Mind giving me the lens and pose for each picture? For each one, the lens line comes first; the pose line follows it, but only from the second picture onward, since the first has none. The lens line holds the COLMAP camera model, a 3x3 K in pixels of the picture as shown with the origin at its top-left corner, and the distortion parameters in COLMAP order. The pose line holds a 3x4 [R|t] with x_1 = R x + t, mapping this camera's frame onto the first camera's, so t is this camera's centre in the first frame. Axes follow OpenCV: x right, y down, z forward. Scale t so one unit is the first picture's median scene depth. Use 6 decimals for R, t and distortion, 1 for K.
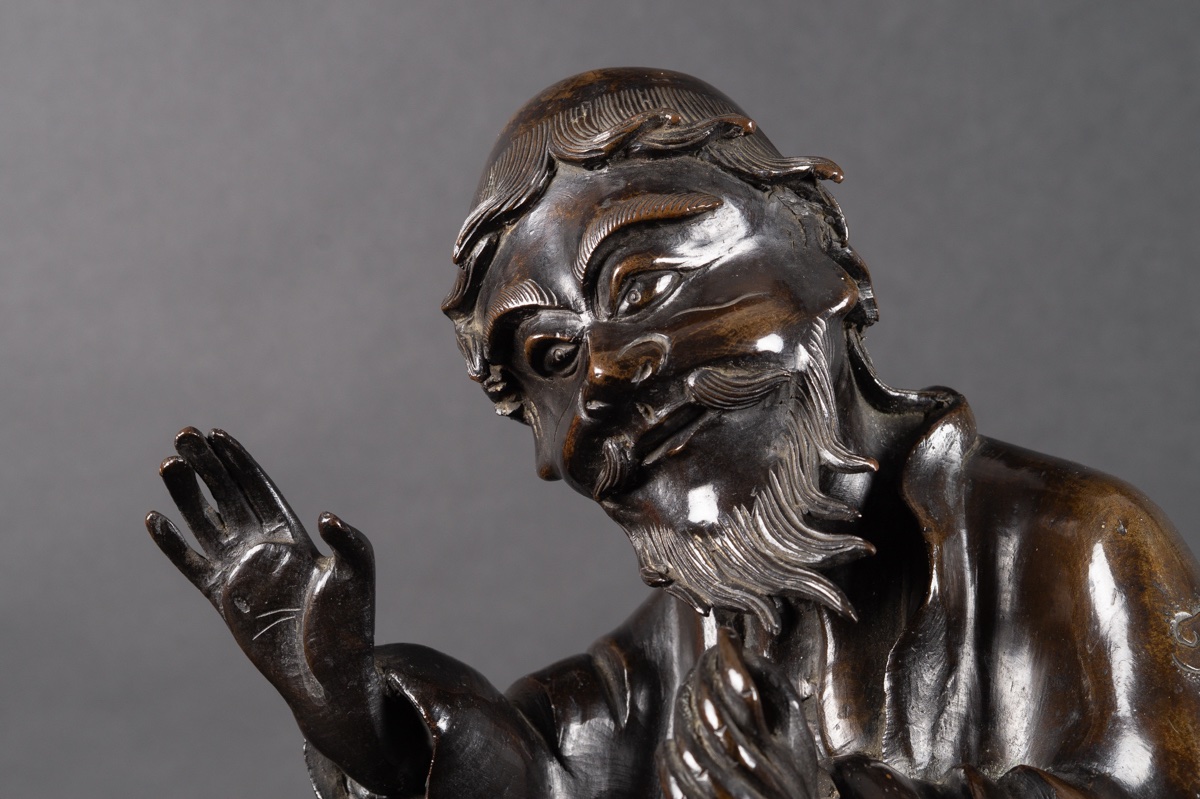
lens RADIAL K [[3042.0, 0, 604.1], [0, 3042.0, 393.7], [0, 0, 1]] dist [-0.022422, 0.000000]
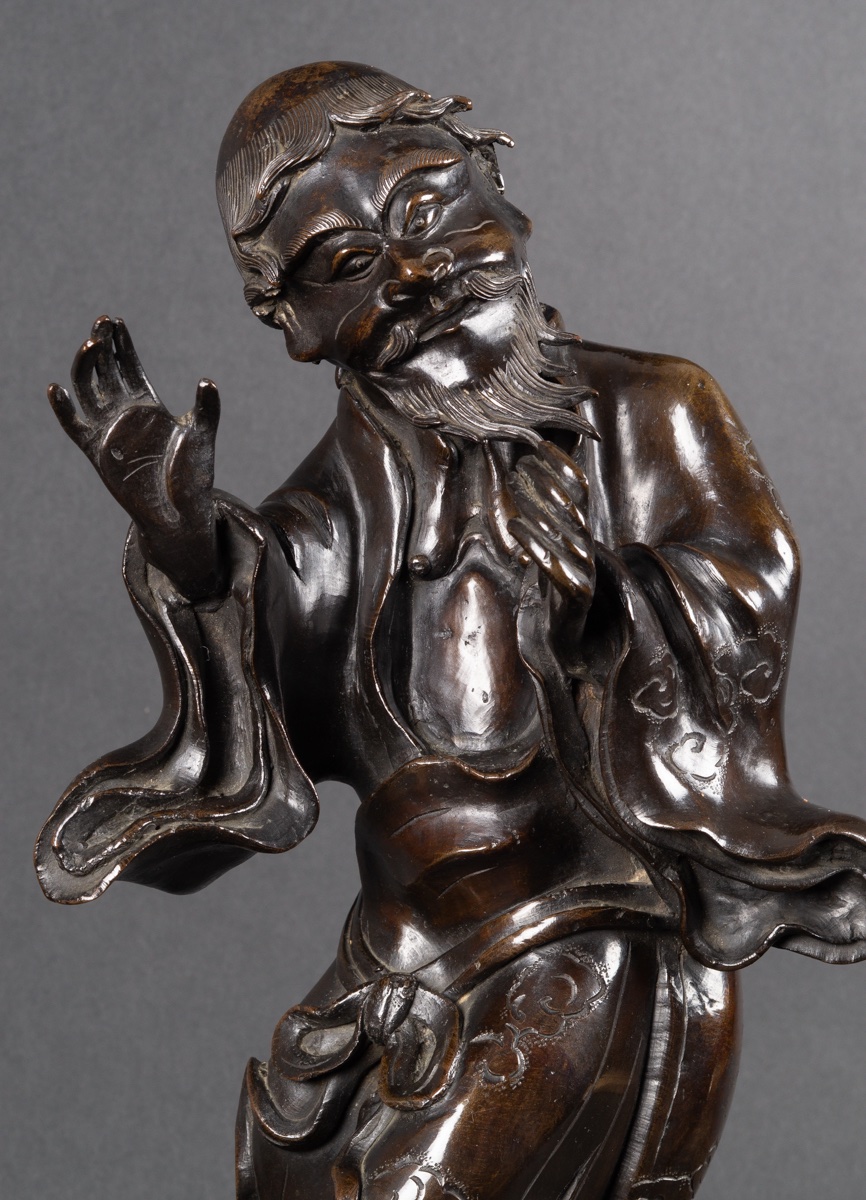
lens RADIAL K [[3177.0, 0, 425.5], [0, 3177.0, 561.4], [0, 0, 1]] dist [0.024955, 0.000000]
pose [[0.866050, -0.033318, 0.498846, -0.711106], [0.026590, 0.999434, 0.020588, 0.093292], [-0.499249, -0.004566, 0.866446, -0.272634]]
